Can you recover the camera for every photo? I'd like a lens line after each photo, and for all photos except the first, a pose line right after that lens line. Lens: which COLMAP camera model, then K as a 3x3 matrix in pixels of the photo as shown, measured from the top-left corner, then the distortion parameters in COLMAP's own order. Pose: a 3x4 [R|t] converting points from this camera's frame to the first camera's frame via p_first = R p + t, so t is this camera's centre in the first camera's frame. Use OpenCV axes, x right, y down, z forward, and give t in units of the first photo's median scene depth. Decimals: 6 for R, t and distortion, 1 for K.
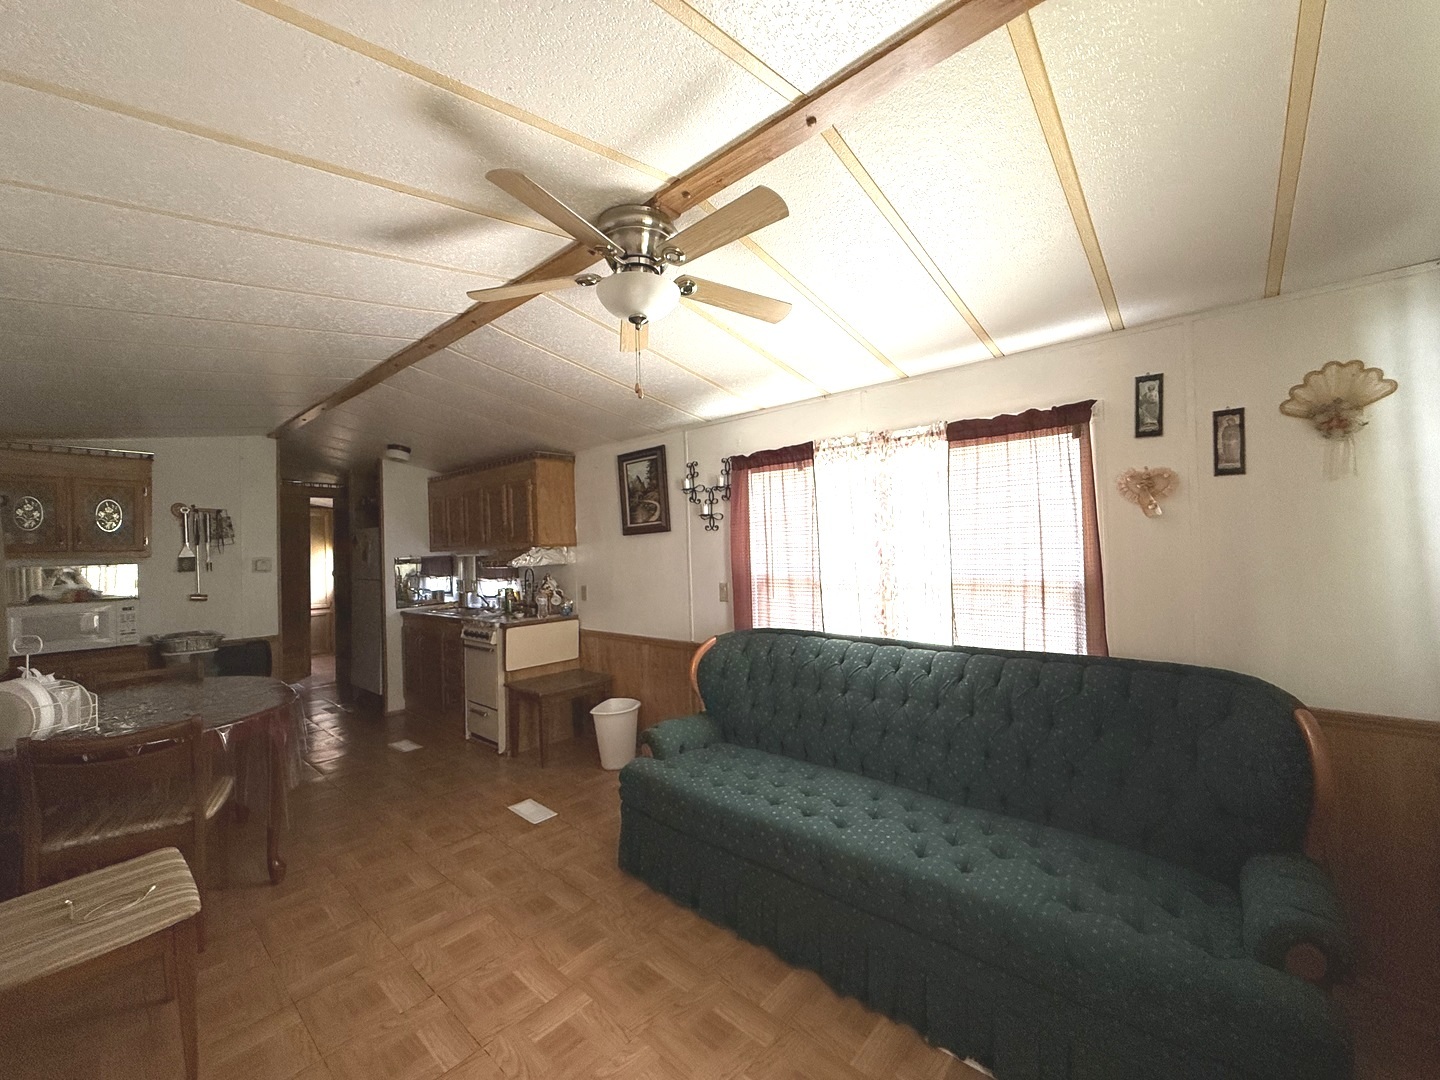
lens RADIAL K [[572.4, 0, 717.0], [0, 572.4, 541.0], [0, 0, 1]] dist [-0.000198, -0.000233]
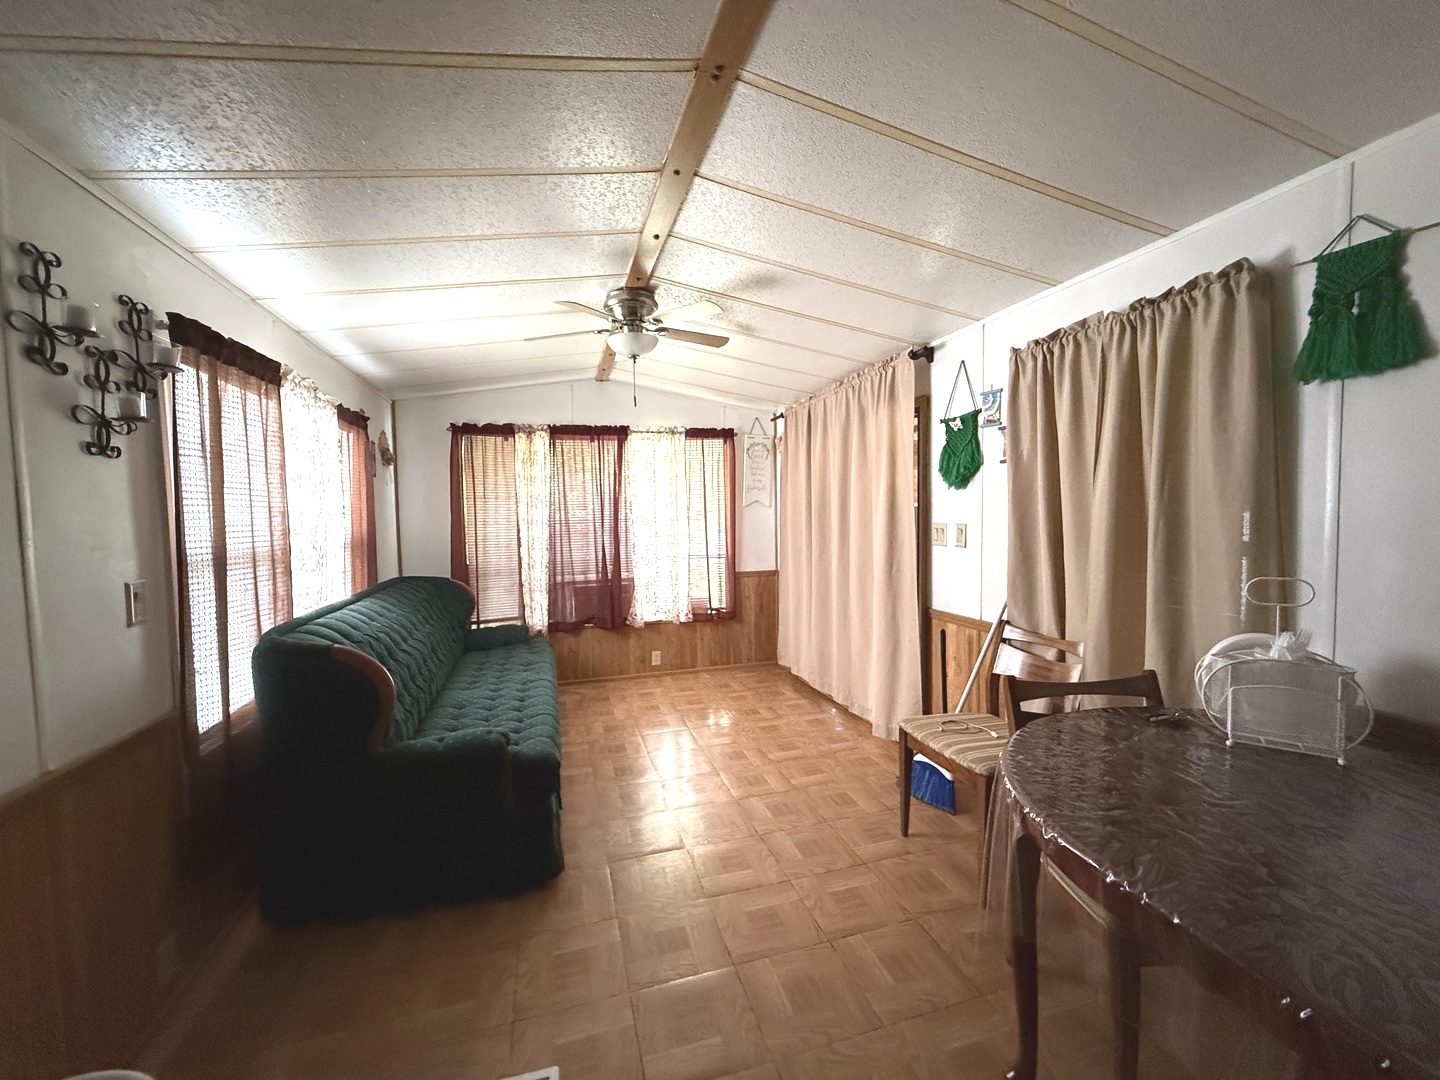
lens RADIAL K [[572.4, 0, 717.0], [0, 572.4, 541.0], [0, 0, 1]] dist [-0.000198, -0.000233]
pose [[-0.847147, 0.006099, 0.531323, -0.451063], [0.034736, 0.998431, 0.043922, 0.029280], [-0.530222, 0.055665, -0.846030, 0.863171]]
